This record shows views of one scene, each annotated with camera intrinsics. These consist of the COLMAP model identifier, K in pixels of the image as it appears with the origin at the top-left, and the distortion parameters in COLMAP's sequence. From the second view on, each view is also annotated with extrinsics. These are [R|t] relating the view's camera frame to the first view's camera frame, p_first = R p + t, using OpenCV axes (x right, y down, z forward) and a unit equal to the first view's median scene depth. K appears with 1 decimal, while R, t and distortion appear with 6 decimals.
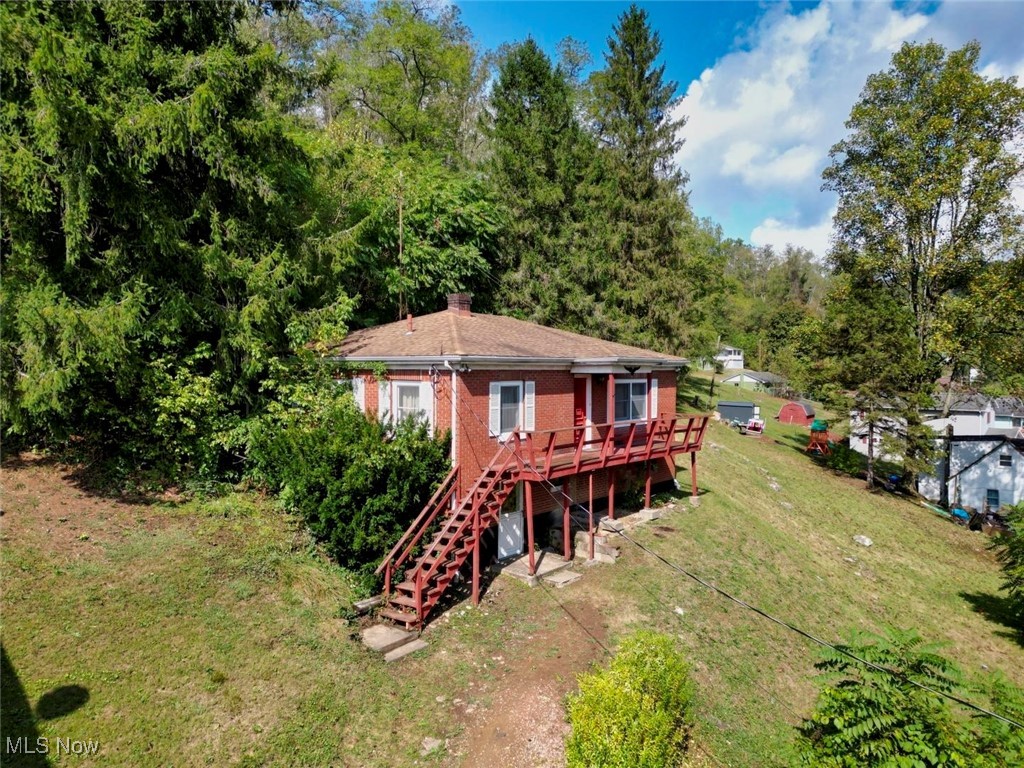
lens RADIAL K [[716.1, 0, 510.6], [0, 716.1, 384.9], [0, 0, 1]] dist [0.073920, -0.068080]
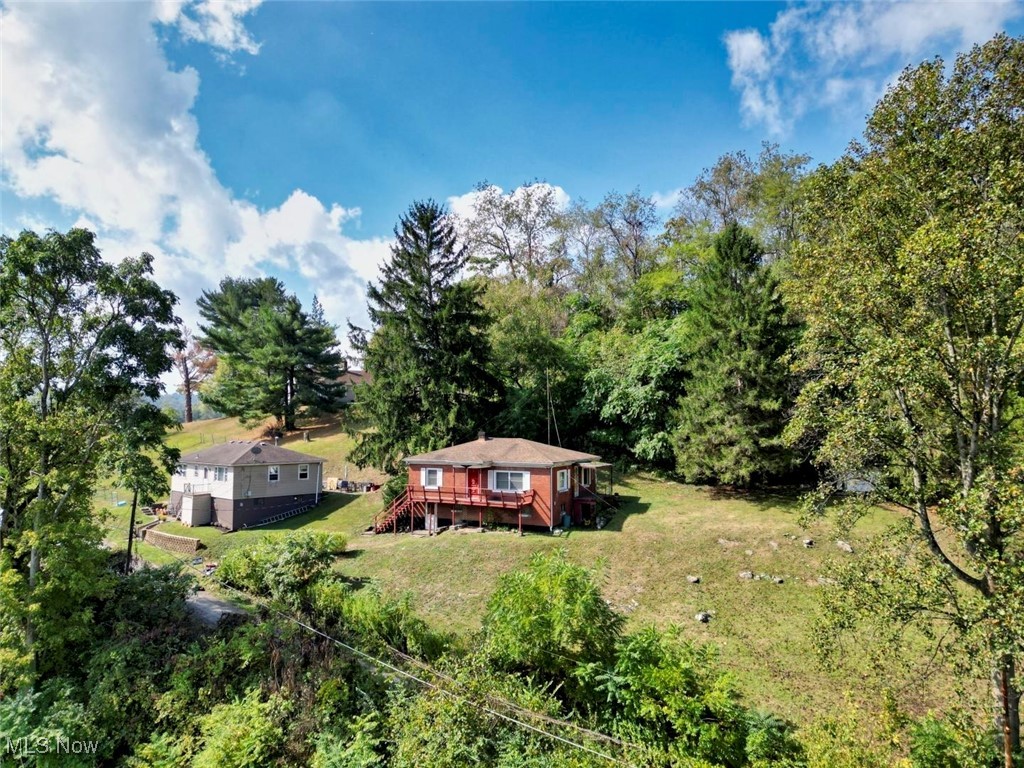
lens RADIAL K [[716.1, 0, 511.4], [0, 716.1, 383.6], [0, 0, 1]] dist [0.073920, -0.068080]
pose [[0.180100, -0.065073, -0.981494, 2.521506], [-0.021058, 0.997326, -0.069987, -0.128527], [0.983423, 0.033273, 0.178248, 0.680961]]
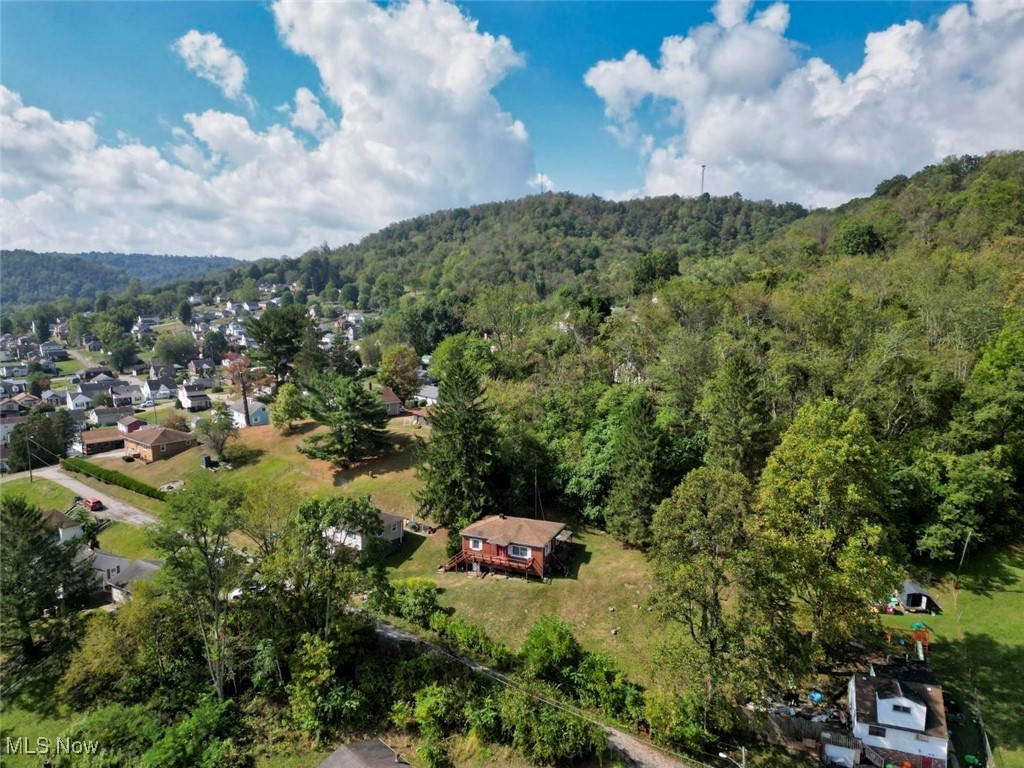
lens RADIAL K [[716.1, 0, 513.0], [0, 716.1, 390.2], [0, 0, 1]] dist [0.073920, -0.068080]
pose [[0.268186, 0.139286, -0.953245, 4.352063], [-0.025455, 0.990172, 0.137520, -1.602416], [0.963031, -0.012616, 0.269096, -0.143610]]
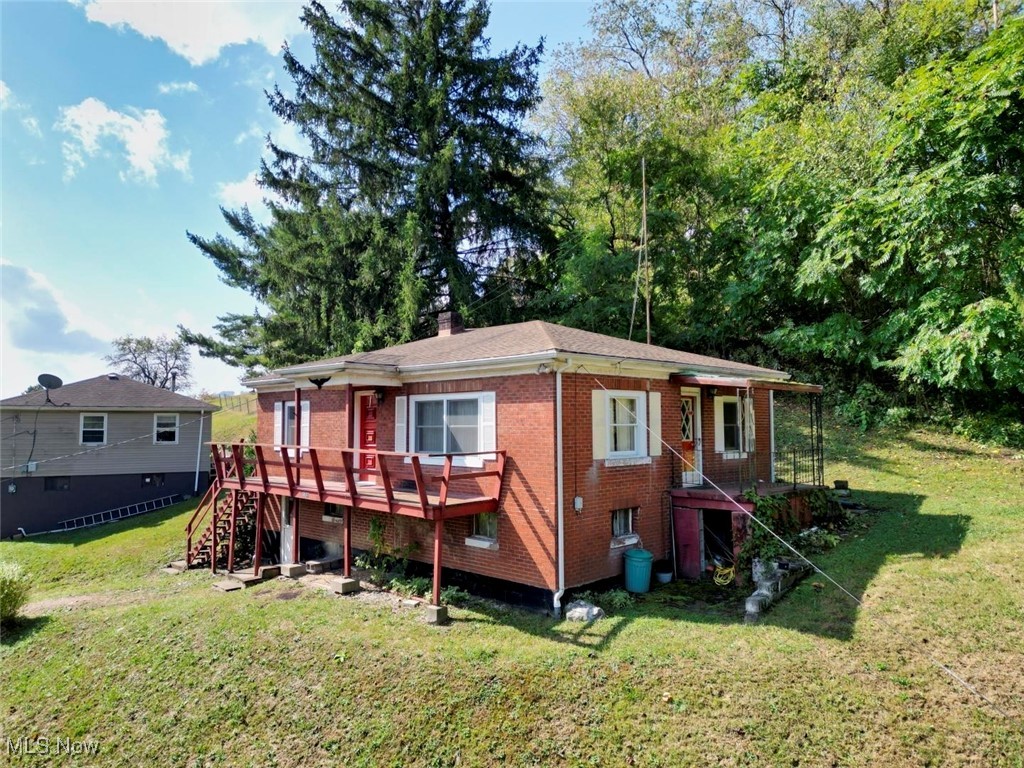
lens RADIAL K [[716.1, 0, 509.5], [0, 716.1, 387.8], [0, 0, 1]] dist [0.073920, -0.068080]
pose [[-0.125840, -0.059408, -0.990270, 0.893826], [-0.019980, 0.998155, -0.057342, 0.026014], [0.991849, 0.012569, -0.126795, 1.260112]]
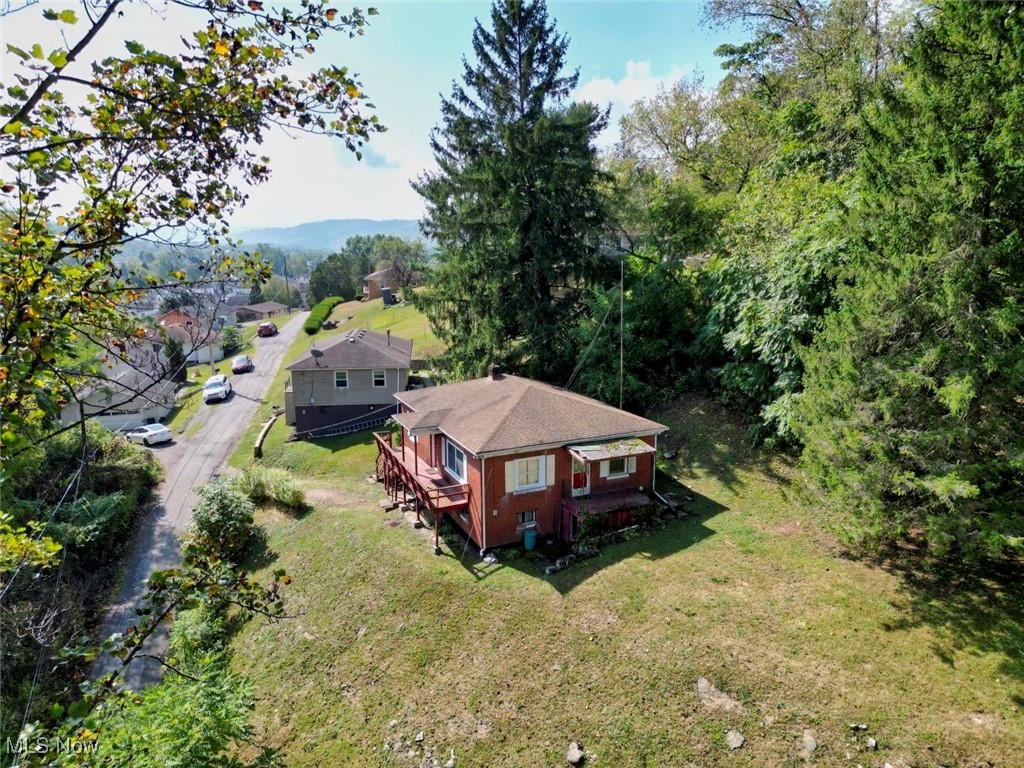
lens RADIAL K [[716.1, 0, 507.6], [0, 716.1, 385.9], [0, 0, 1]] dist [0.073920, -0.068080]
pose [[-0.467850, 0.174734, -0.866363, 1.428555], [-0.018925, 0.978056, 0.207481, -0.447846], [0.883605, 0.113466, -0.454277, 1.876718]]
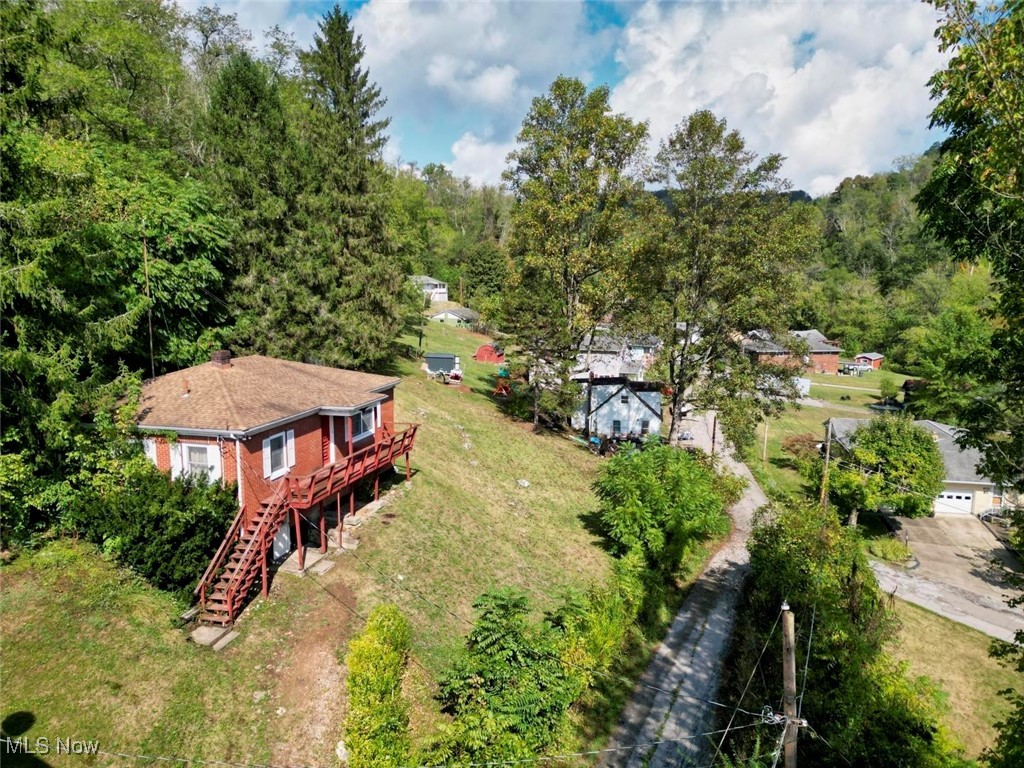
lens RADIAL K [[716.1, 0, 511.6], [0, 716.1, 383.0], [0, 0, 1]] dist [0.073920, -0.068080]
pose [[0.922209, -0.058450, 0.382249, -0.093592], [0.010782, 0.992013, 0.125676, -0.236274], [-0.386542, -0.111778, 0.915473, -0.381062]]
